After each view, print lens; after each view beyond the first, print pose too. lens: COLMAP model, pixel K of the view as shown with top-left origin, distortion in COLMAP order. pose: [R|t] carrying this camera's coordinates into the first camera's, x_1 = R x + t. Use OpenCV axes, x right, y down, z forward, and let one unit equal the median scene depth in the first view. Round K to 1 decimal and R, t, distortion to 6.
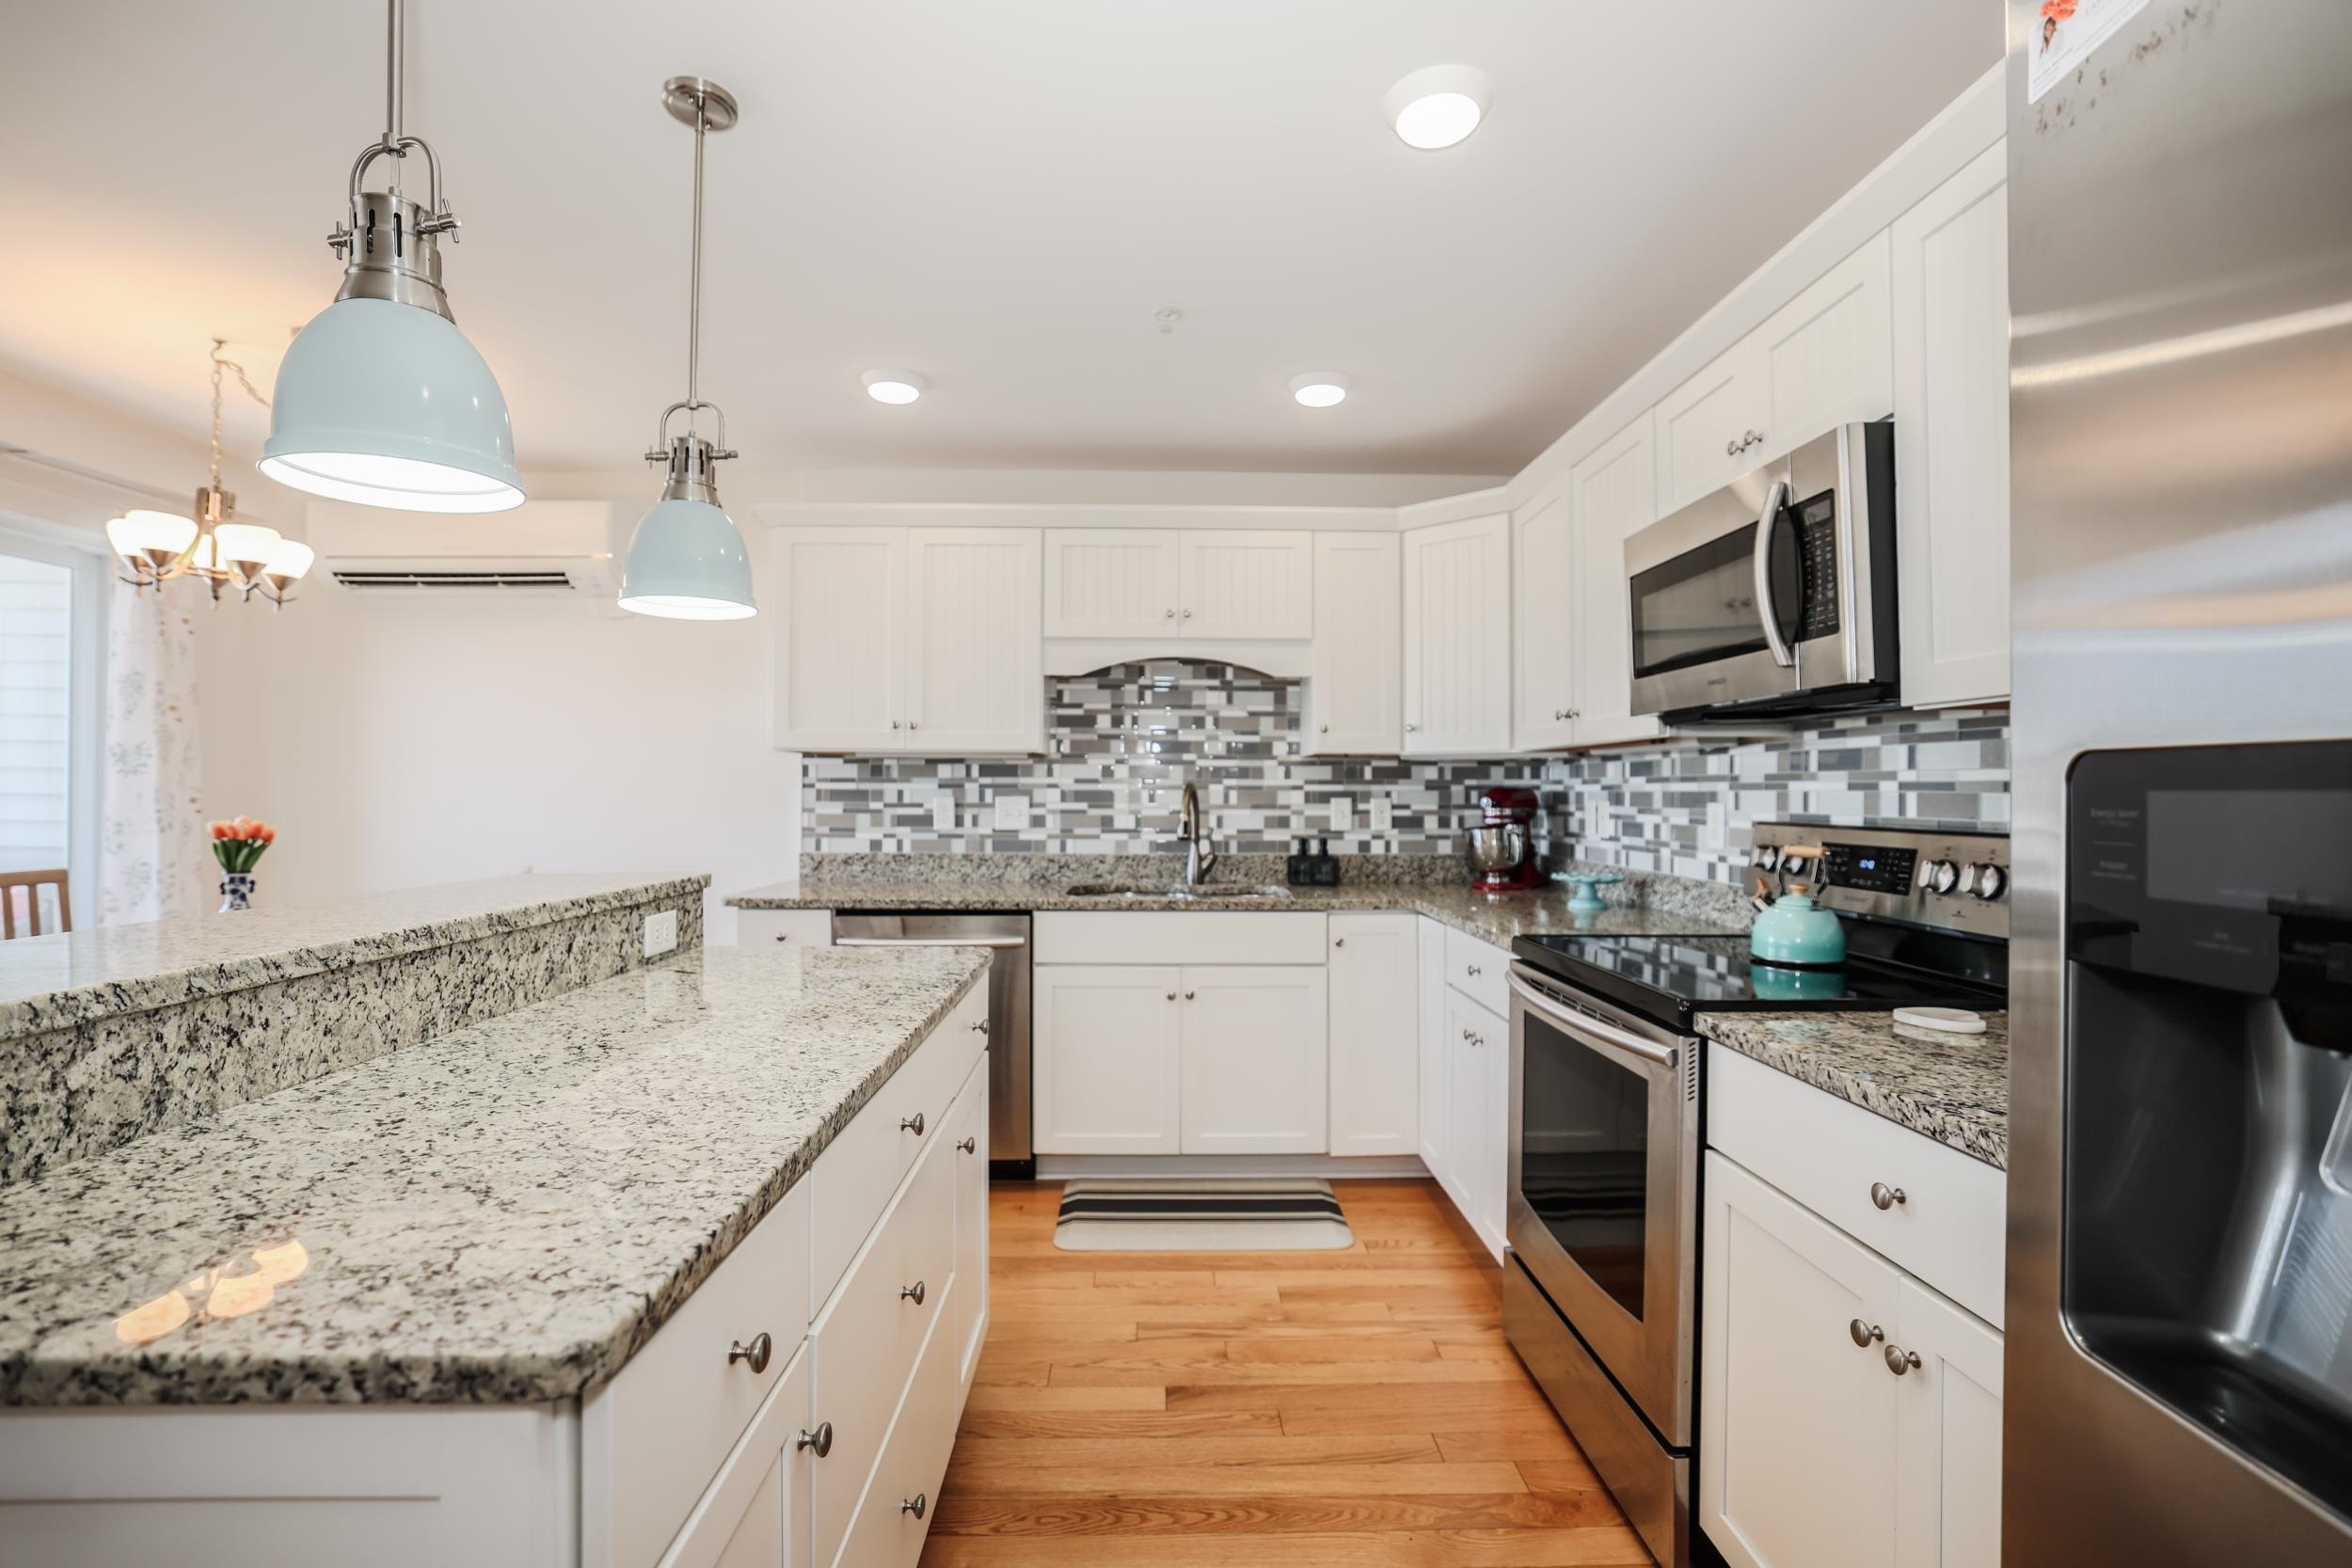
lens RADIAL K [[1028.0, 0, 1184.0], [0, 1028.0, 782.9], [0, 0, 1]] dist [-0.040449, 0.011278]
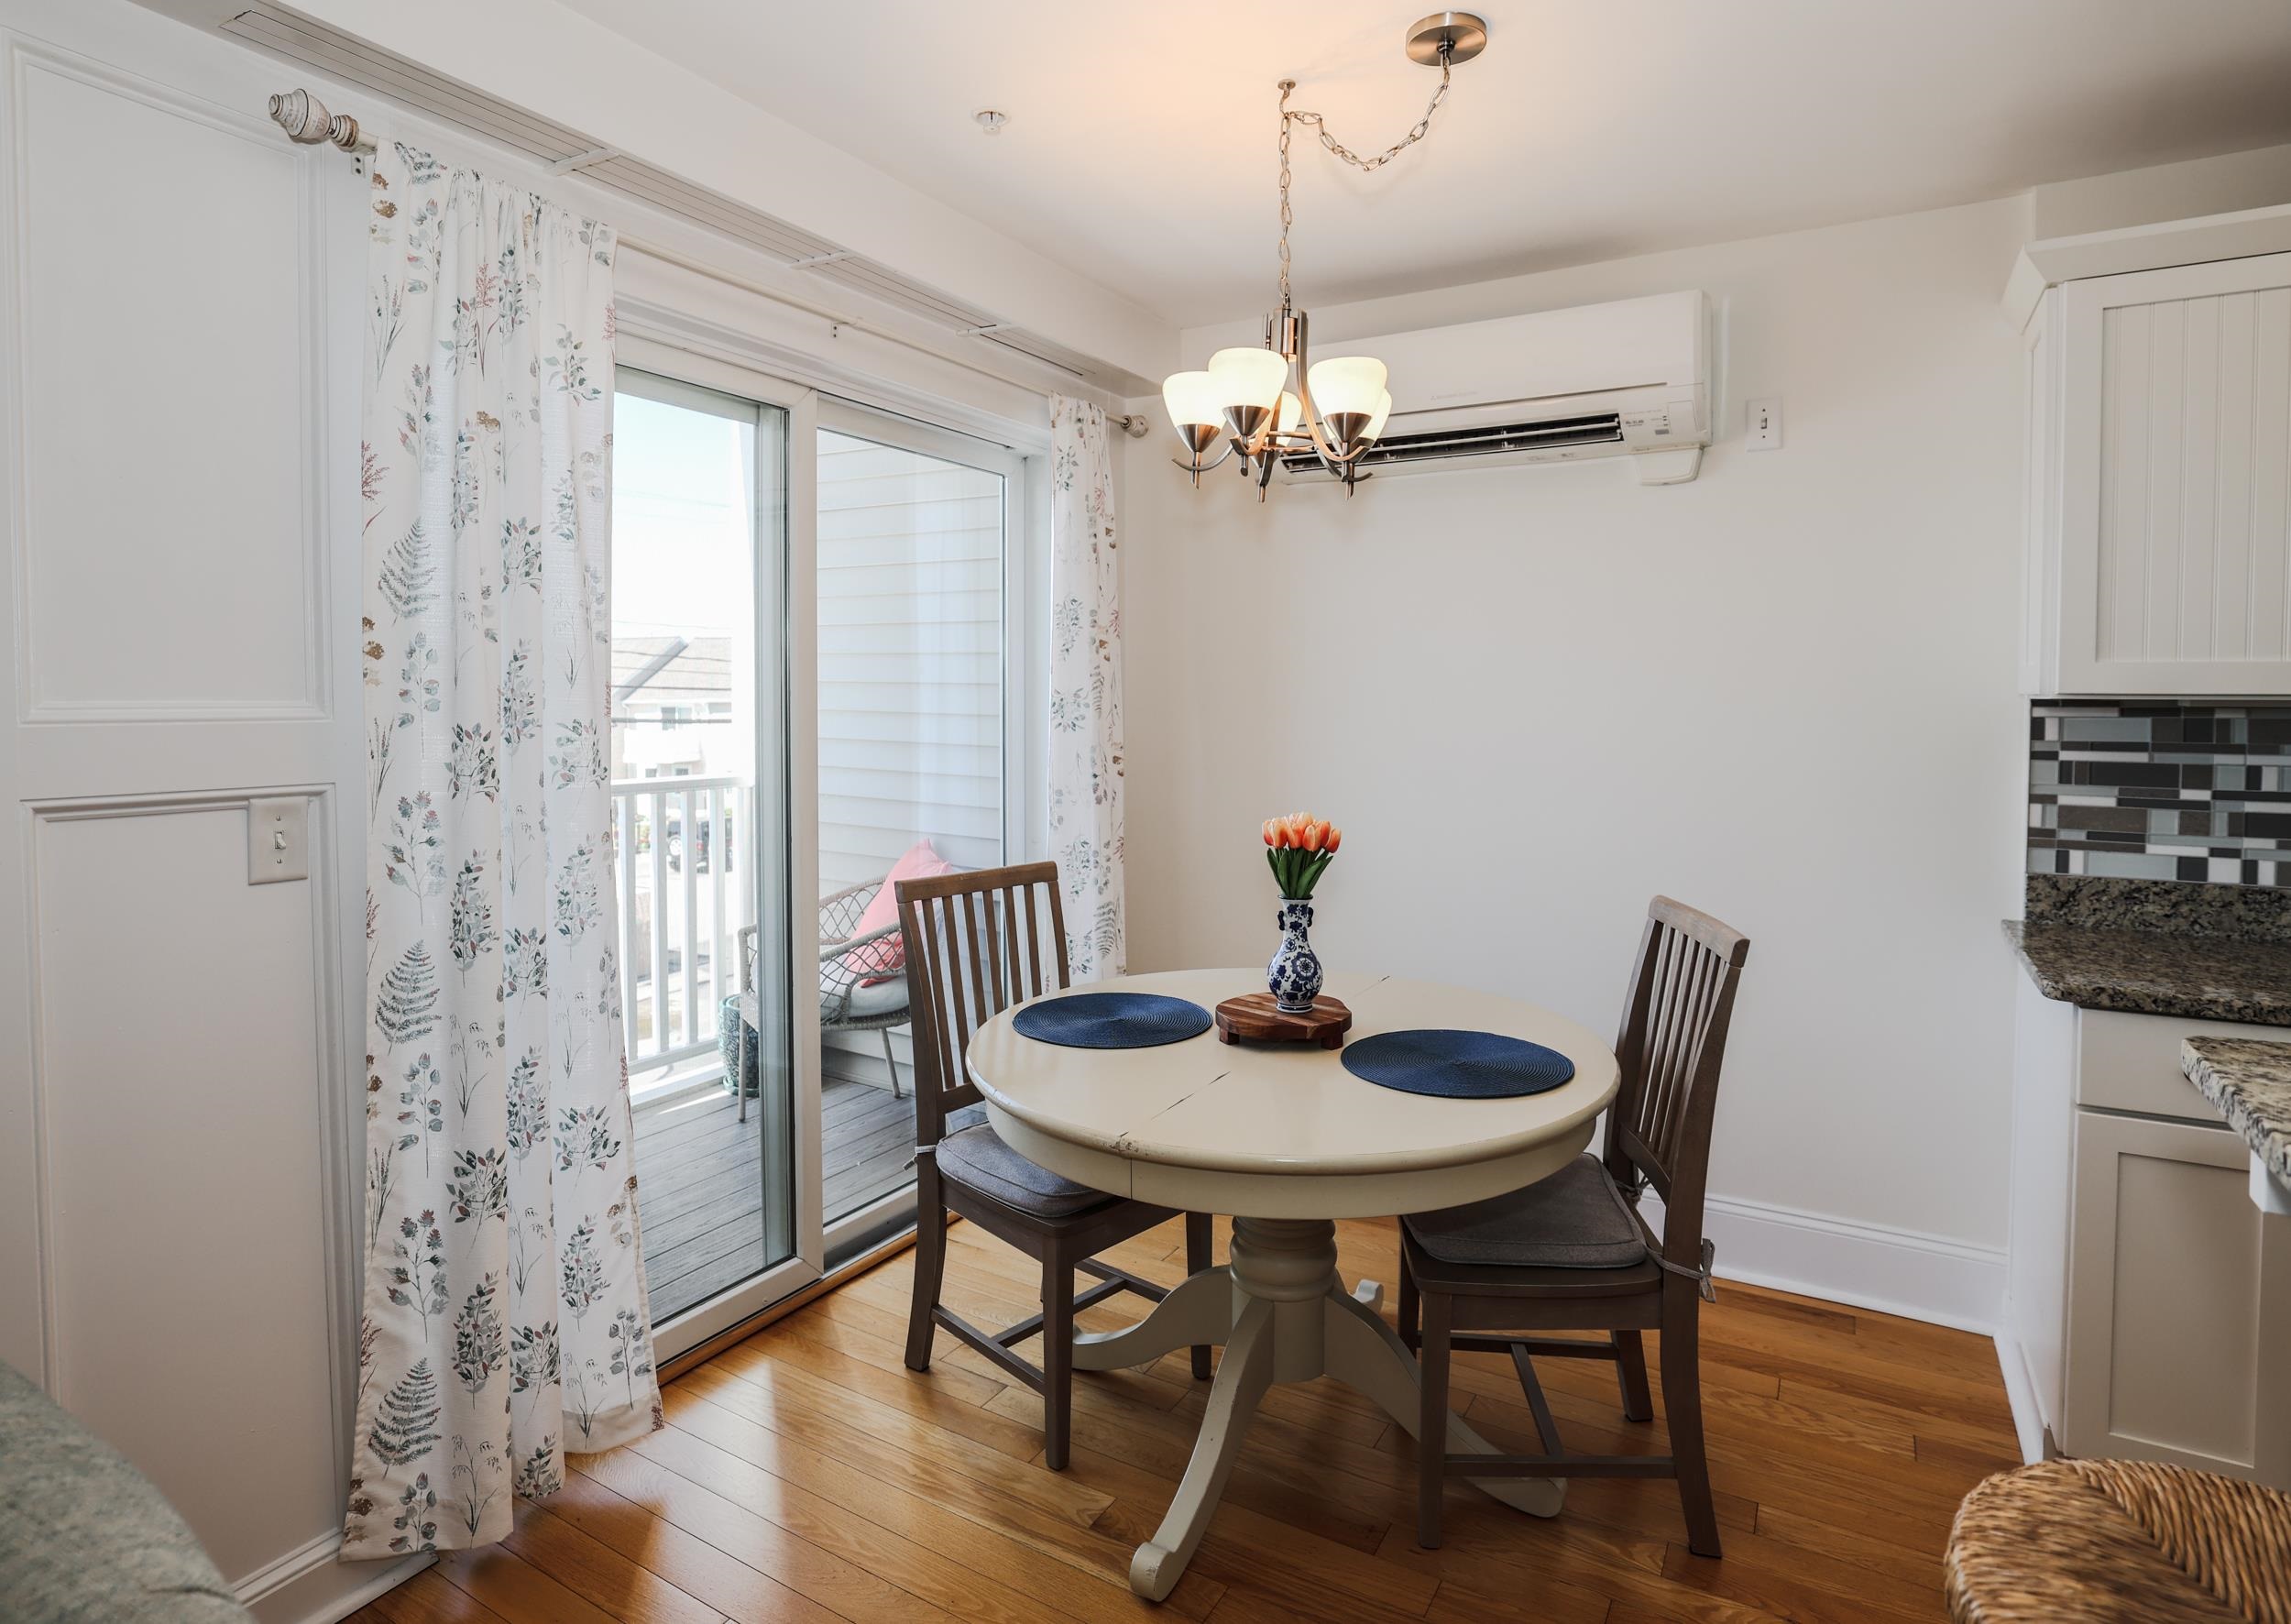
lens RADIAL K [[1205.6, 0, 1168.7], [0, 1205.6, 730.4], [0, 0, 1]] dist [-0.038785, 0.003902]
pose [[0.852569, 0.011730, -0.522484, -0.484251], [0.006573, 0.999428, 0.033163, -0.039053], [0.522574, -0.031708, 0.852004, 0.221445]]
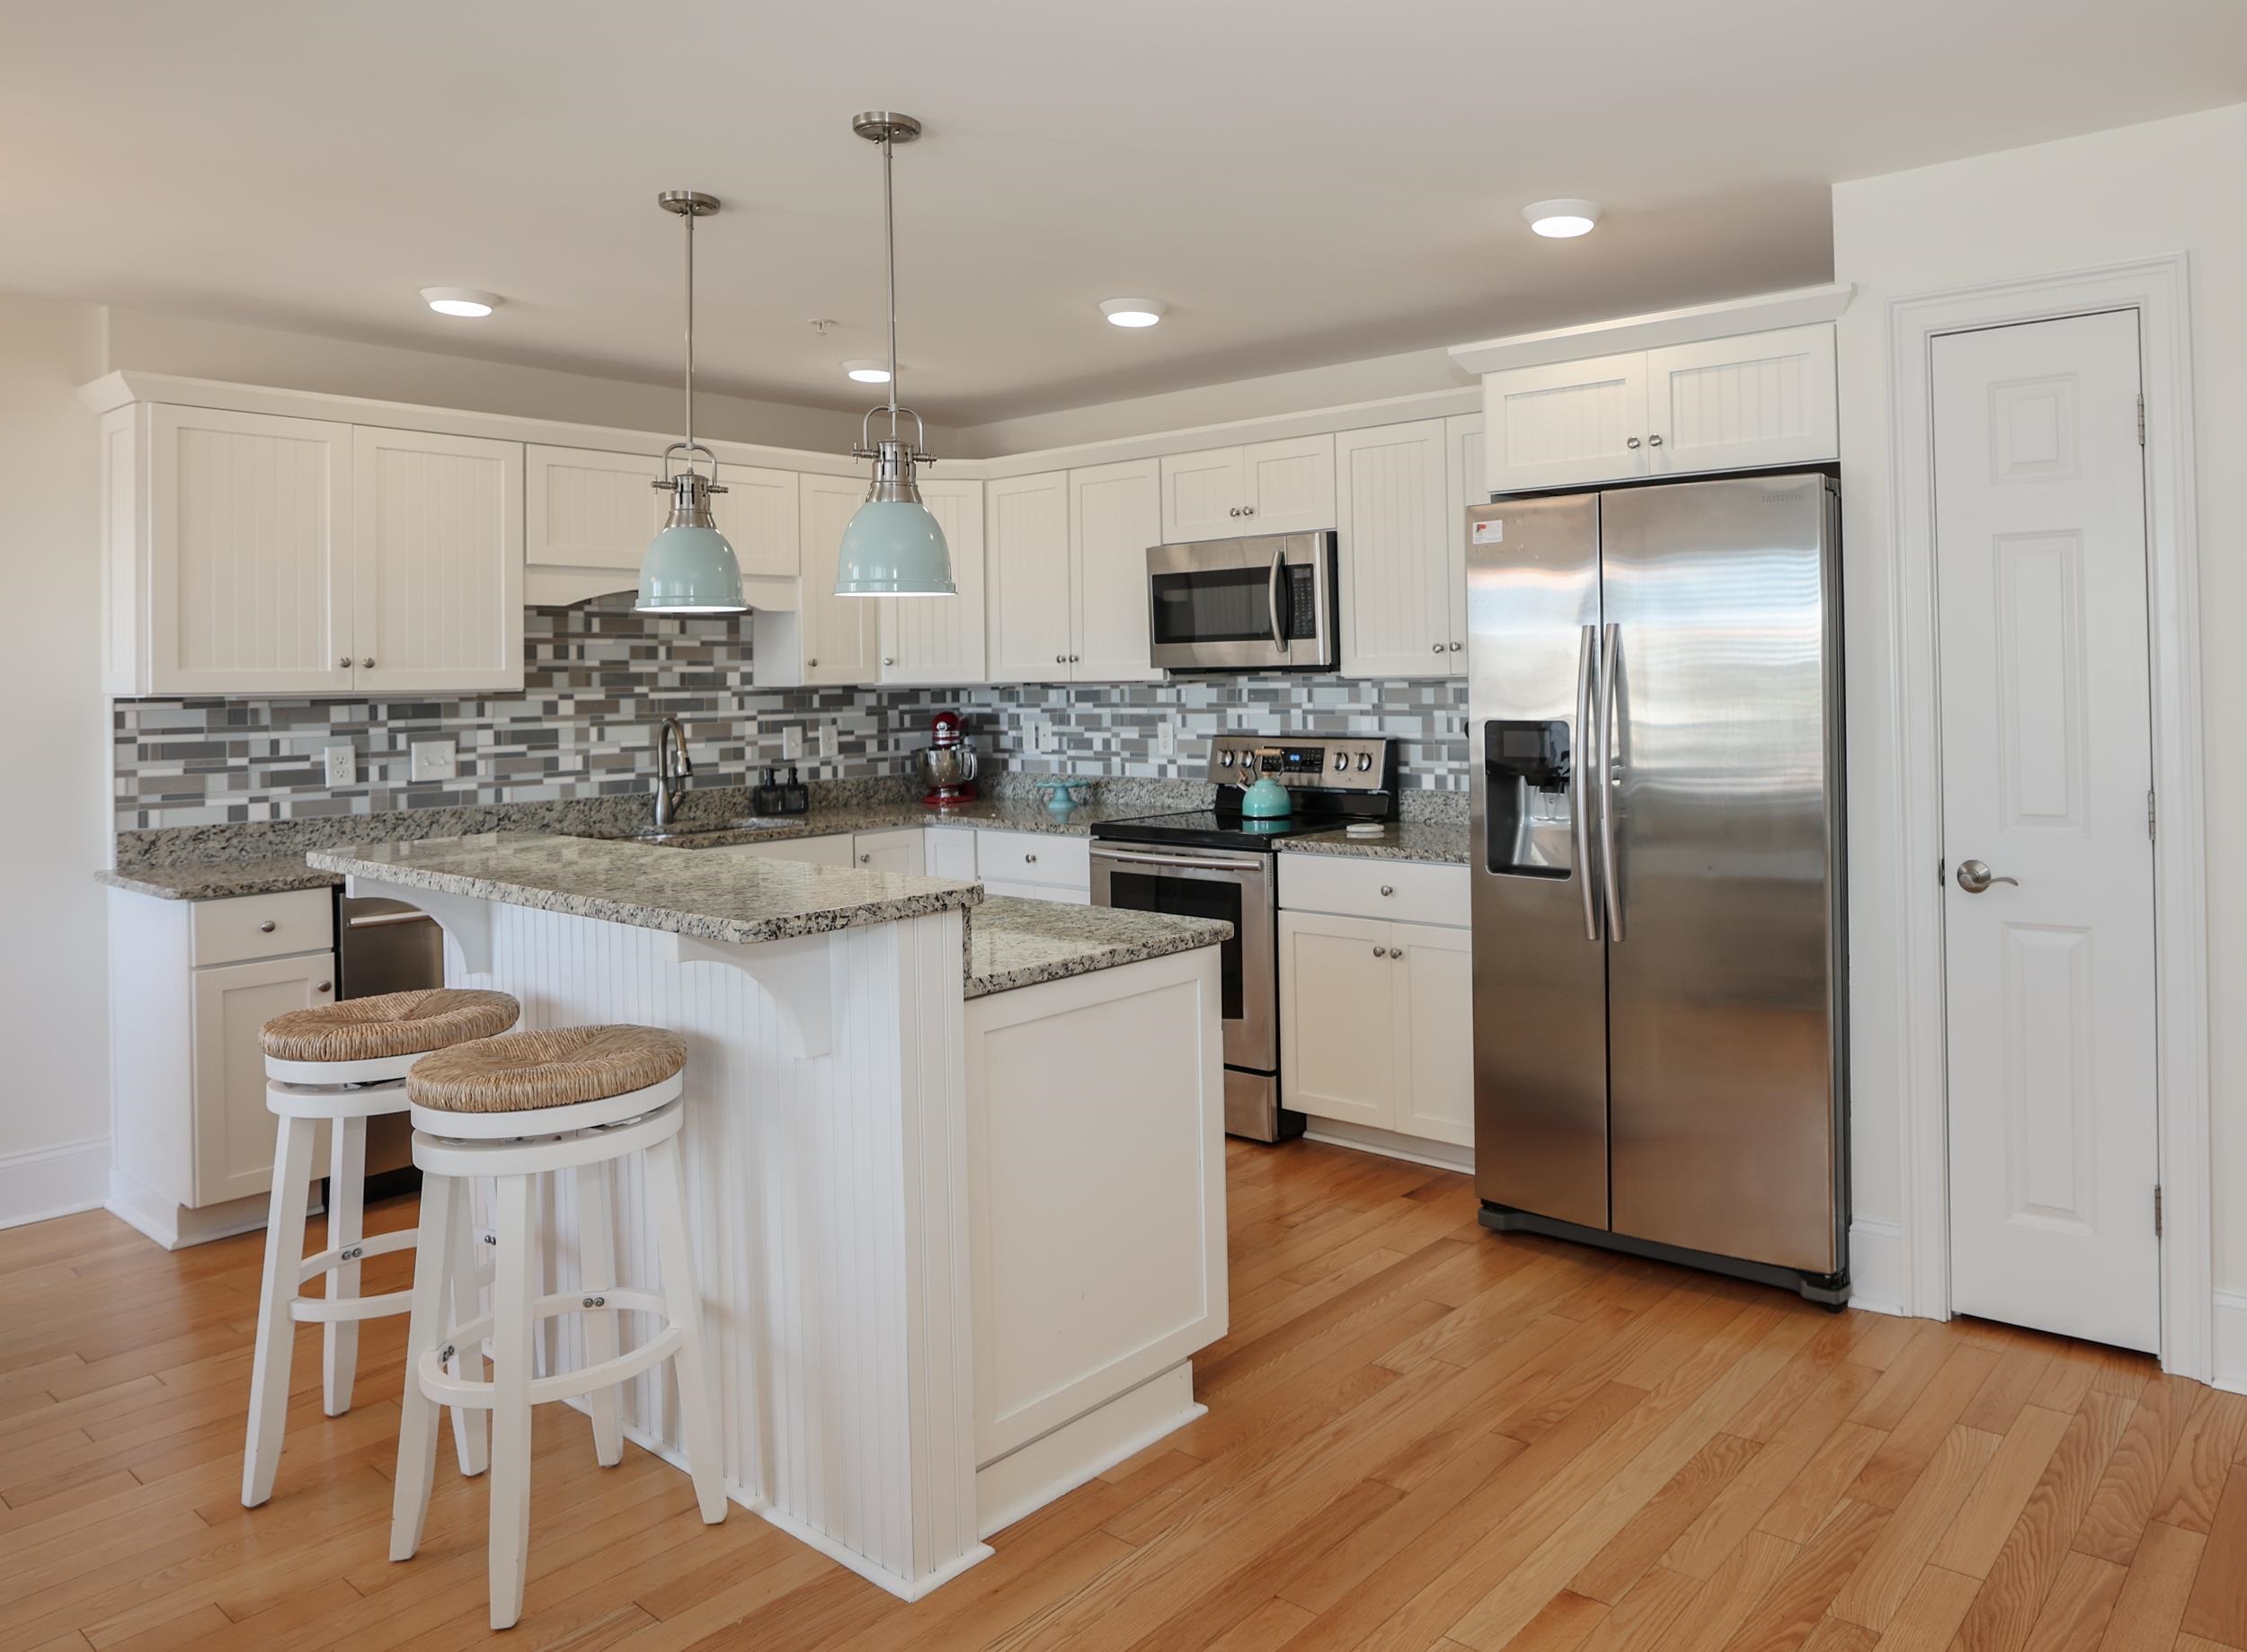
lens RADIAL K [[1496.8, 0, 1435.2], [0, 1496.8, 670.3], [0, 0, 1]] dist [-0.029069, 0.000952]
pose [[0.601162, -0.012582, 0.799028, -0.708940], [0.011127, 0.999911, 0.007374, -0.049650], [-0.799049, 0.004458, 0.601249, -0.427273]]
